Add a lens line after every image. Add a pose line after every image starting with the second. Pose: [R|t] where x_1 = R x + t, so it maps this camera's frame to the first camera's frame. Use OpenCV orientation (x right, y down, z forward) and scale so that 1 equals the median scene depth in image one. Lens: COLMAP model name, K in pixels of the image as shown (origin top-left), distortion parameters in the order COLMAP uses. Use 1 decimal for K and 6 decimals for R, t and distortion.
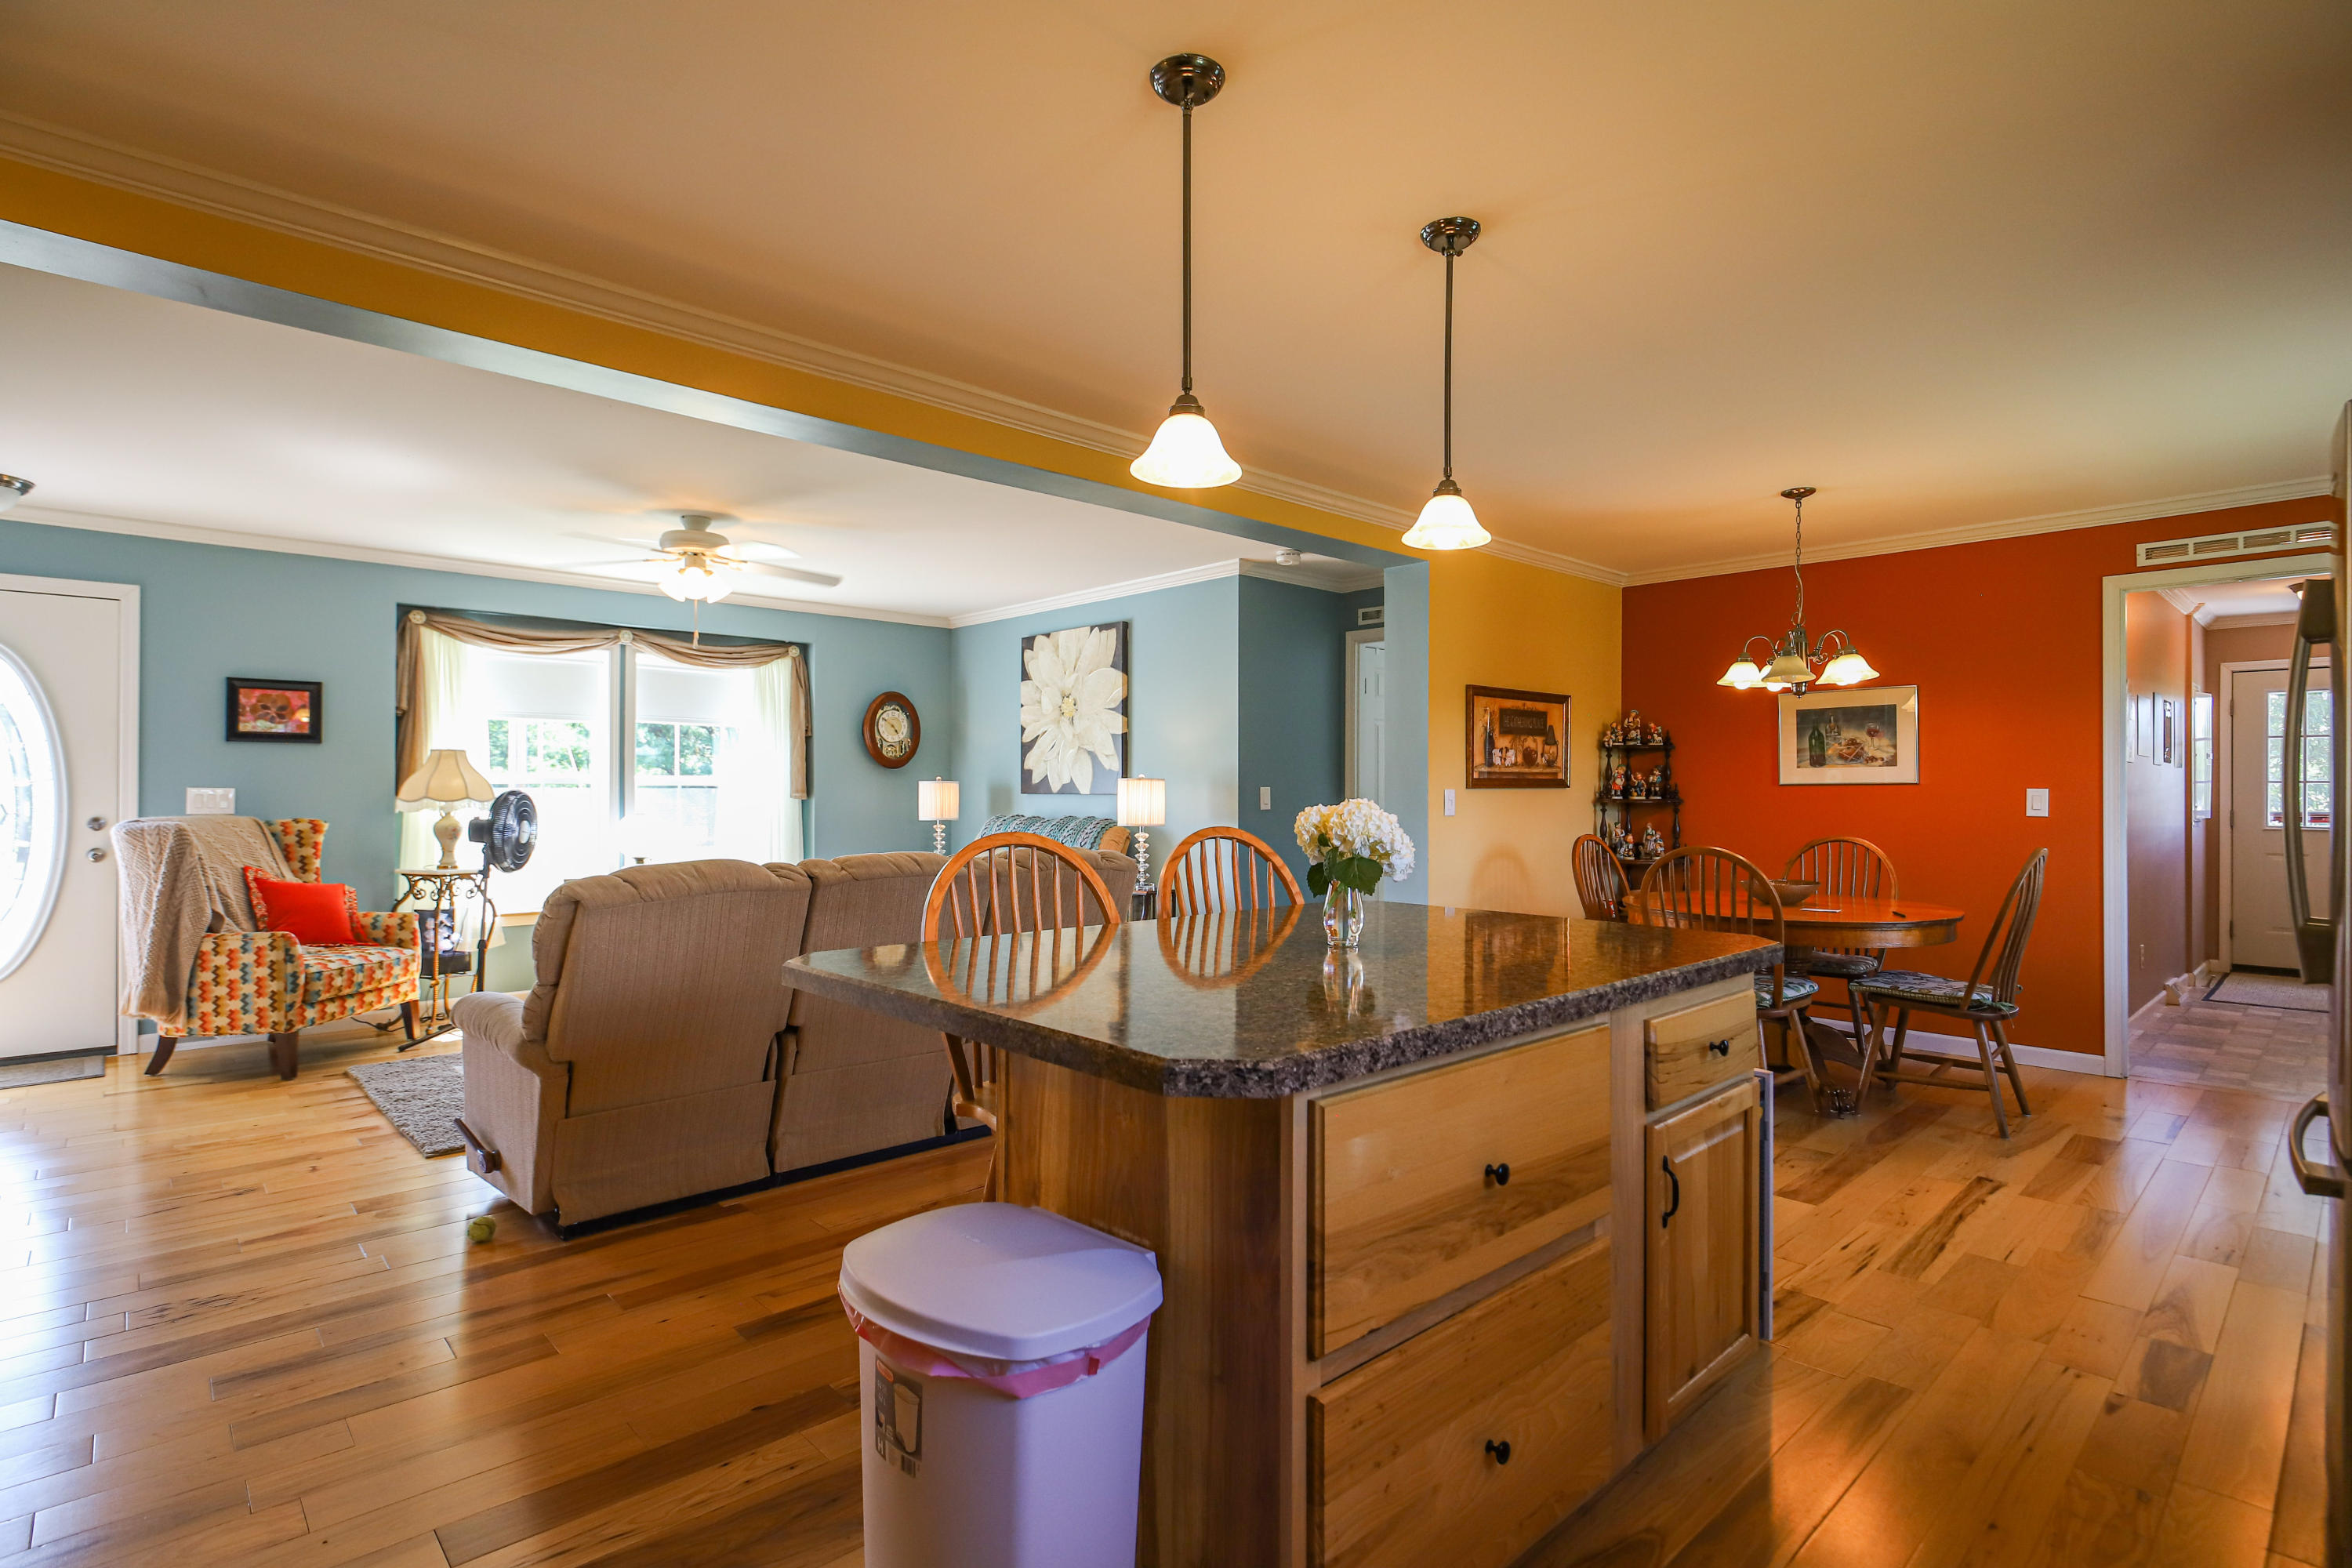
lens RADIAL K [[1138.5, 0, 1188.0], [0, 1138.5, 786.6], [0, 0, 1]] dist [0.002360, -0.007048]
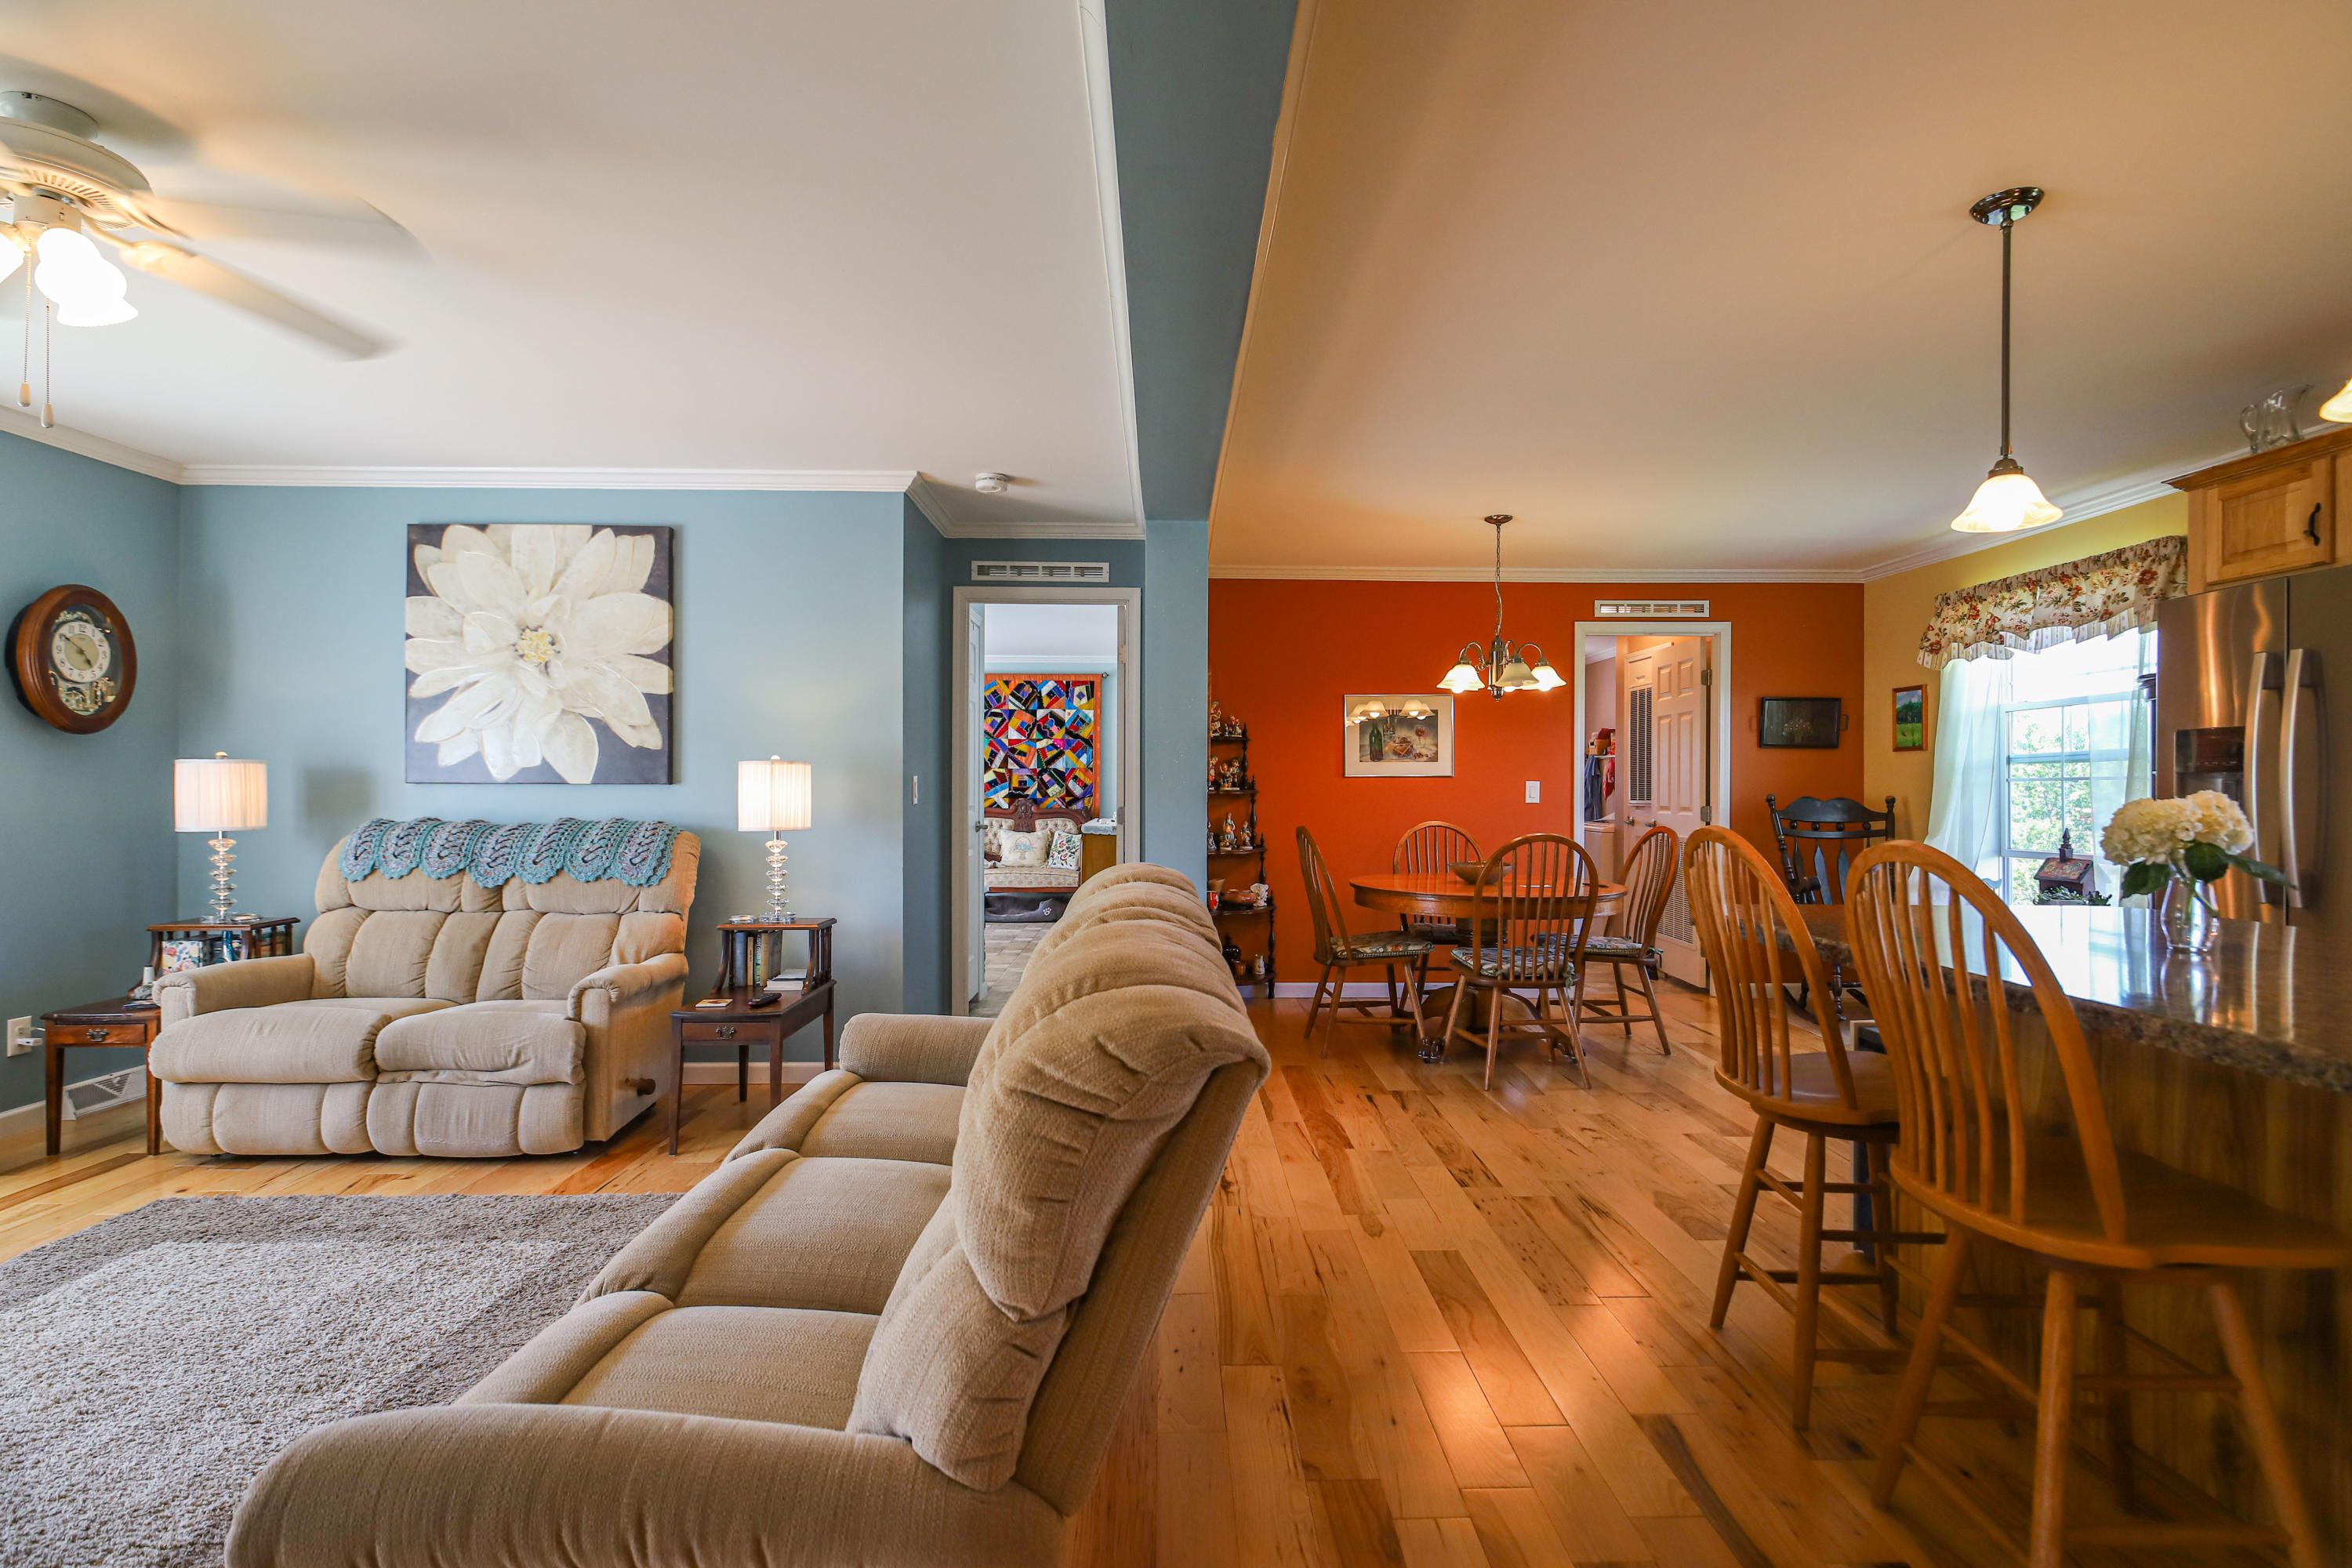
lens RADIAL K [[1138.5, 0, 1188.0], [0, 1138.5, 786.6], [0, 0, 1]] dist [0.002360, -0.007048]
pose [[0.667461, -0.000352, 0.744645, -0.350629], [-0.006014, 0.999965, 0.005863, 0.002030], [-0.744620, -0.008392, 0.667435, 0.323380]]
